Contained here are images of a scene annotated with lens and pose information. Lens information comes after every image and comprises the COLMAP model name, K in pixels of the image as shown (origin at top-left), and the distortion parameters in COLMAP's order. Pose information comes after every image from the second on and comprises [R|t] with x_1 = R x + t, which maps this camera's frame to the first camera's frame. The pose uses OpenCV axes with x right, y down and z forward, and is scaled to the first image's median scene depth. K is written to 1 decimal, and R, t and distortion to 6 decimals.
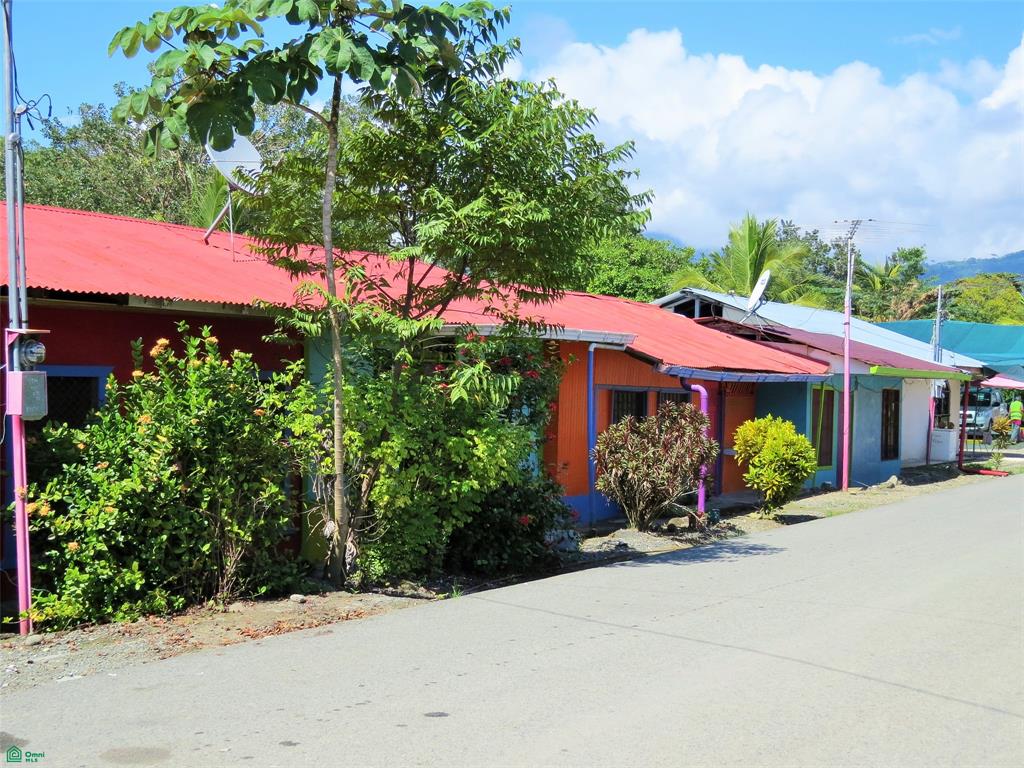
lens RADIAL K [[1462.2, 0, 511.4], [0, 1462.2, 384.8], [0, 0, 1]] dist [-0.213996, 0.000000]
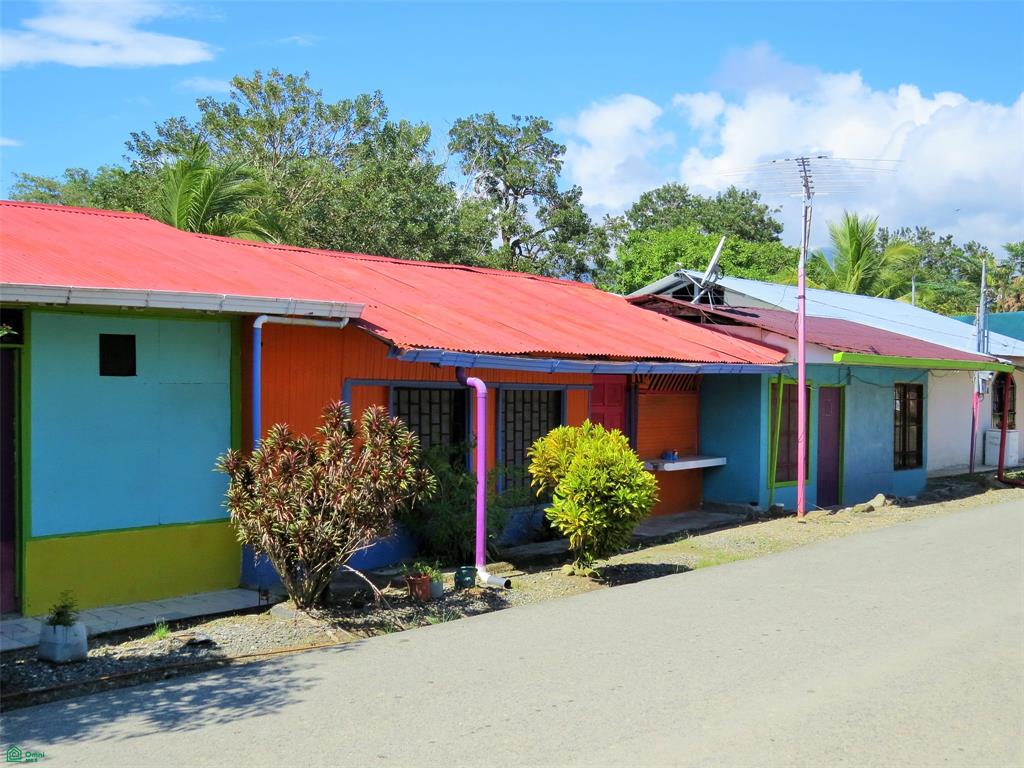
lens RADIAL K [[1281.5, 0, 512.6], [0, 1281.5, 385.1], [0, 0, 1]] dist [-0.146161, 0.000000]
pose [[0.989214, -0.011949, -0.145987, 0.179442], [0.011679, 0.999928, -0.002710, 0.004244], [0.146008, 0.000976, 0.989283, 0.315494]]
